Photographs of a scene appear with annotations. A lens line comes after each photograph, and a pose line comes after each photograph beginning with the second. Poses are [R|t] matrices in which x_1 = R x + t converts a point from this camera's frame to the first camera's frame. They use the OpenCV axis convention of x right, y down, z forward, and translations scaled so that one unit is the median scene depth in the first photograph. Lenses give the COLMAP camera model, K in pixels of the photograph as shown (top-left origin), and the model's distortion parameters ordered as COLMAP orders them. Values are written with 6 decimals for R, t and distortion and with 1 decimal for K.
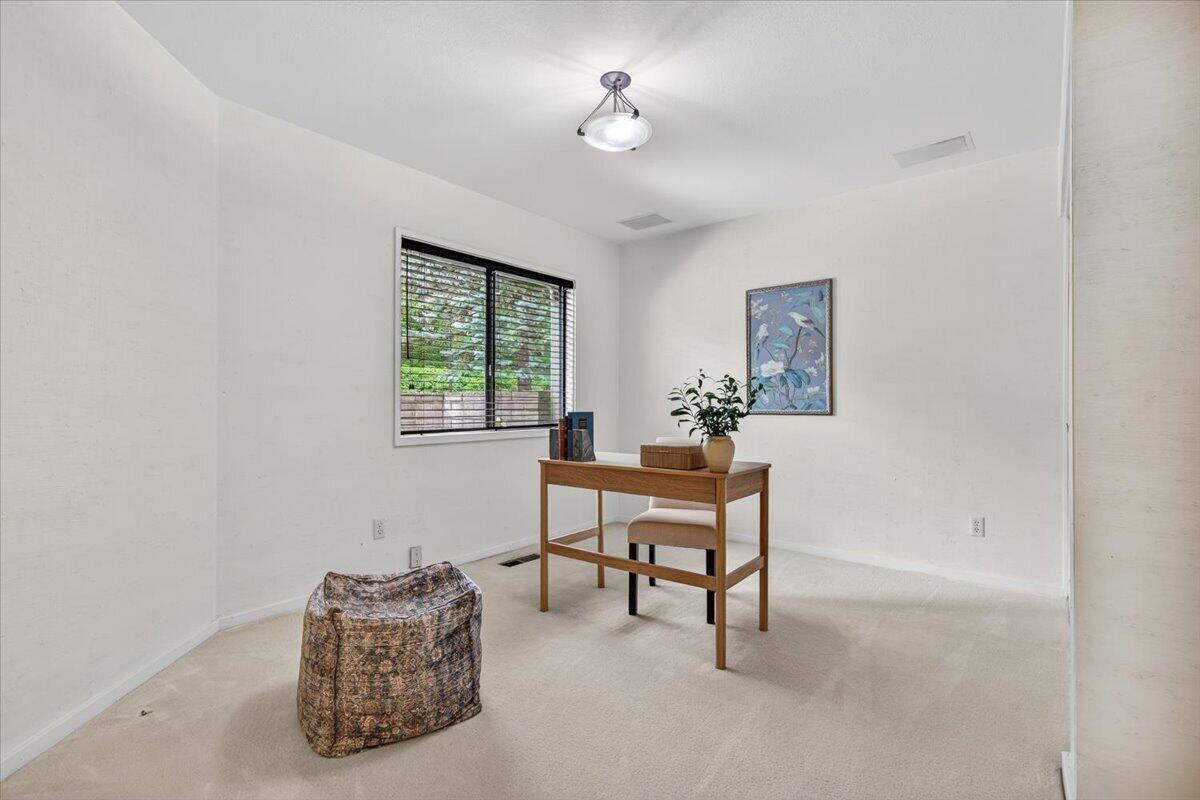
lens RADIAL K [[550.6, 0, 605.5], [0, 550.6, 402.7], [0, 0, 1]] dist [-0.000301, 0.000568]
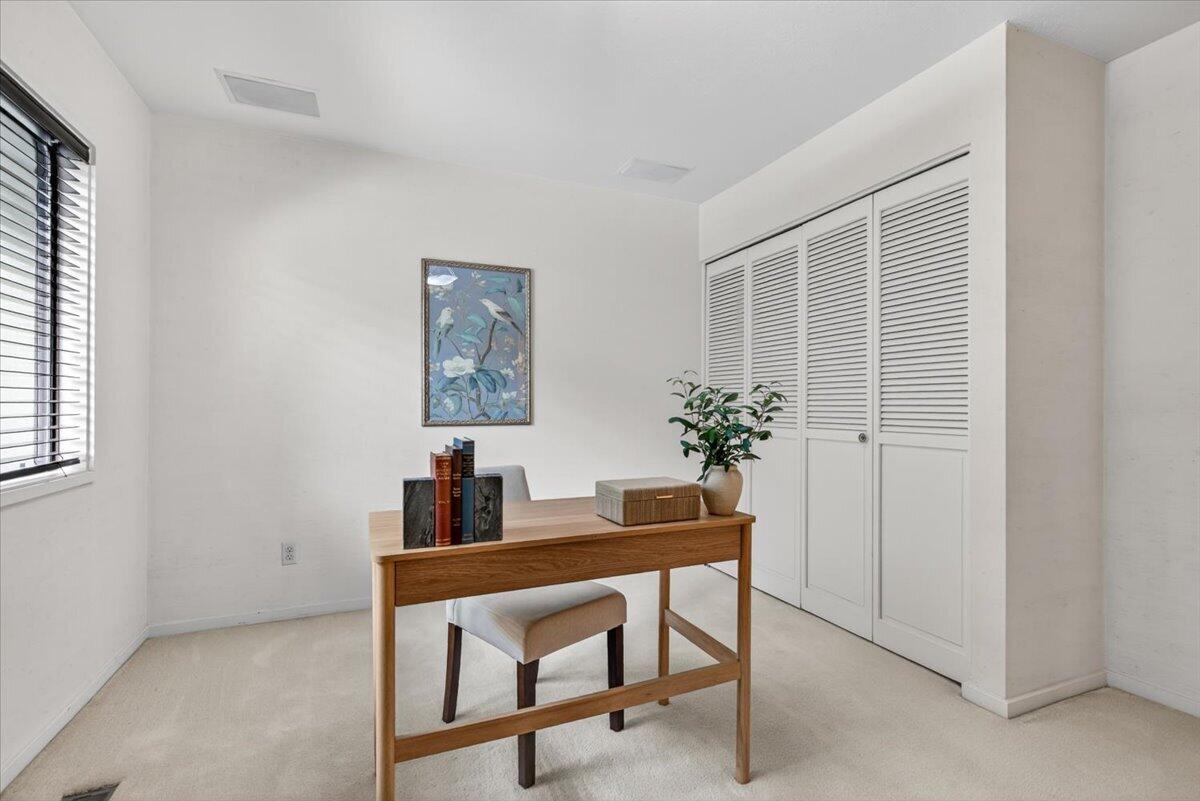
lens RADIAL K [[550.6, 0, 605.5], [0, 550.6, 403.2], [0, 0, 1]] dist [-0.000301, 0.000568]
pose [[0.472663, 0.002633, 0.881239, -0.295519], [-0.003298, 0.999994, -0.001219, -0.010489], [-0.881237, -0.002330, 0.472669, 0.464854]]
